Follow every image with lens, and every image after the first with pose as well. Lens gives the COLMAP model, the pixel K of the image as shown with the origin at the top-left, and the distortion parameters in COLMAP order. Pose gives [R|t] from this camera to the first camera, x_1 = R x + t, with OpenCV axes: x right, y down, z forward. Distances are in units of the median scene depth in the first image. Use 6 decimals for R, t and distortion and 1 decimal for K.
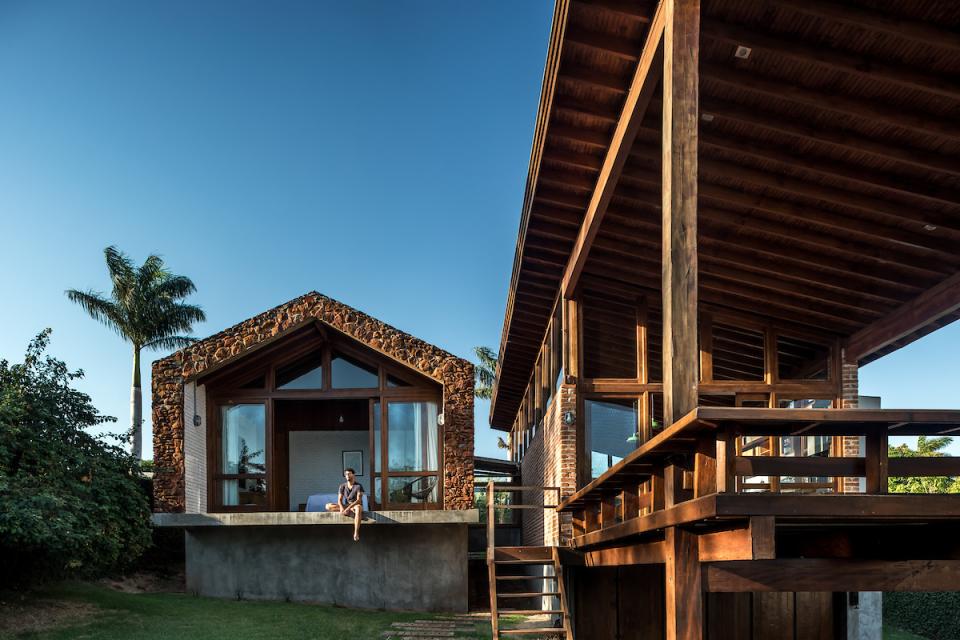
lens RADIAL K [[3593.7, 0, 482.5], [0, 3593.7, 320.7], [0, 0, 1]] dist [-0.222816, 0.000000]
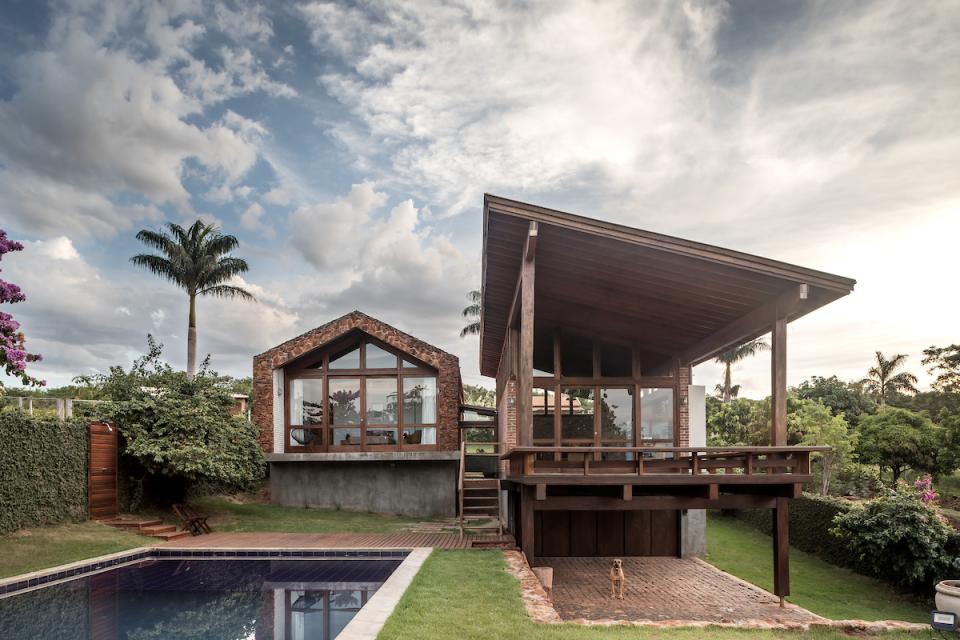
lens RADIAL K [[3593.7, 0, 478.1], [0, 3593.7, 320.2], [0, 0, 1]] dist [-0.222816, 0.000000]
pose [[0.999991, 0.001300, -0.004149, 0.012514], [-0.001190, 0.999650, 0.026431, -0.045305], [0.004181, -0.026426, 0.999642, -0.557812]]
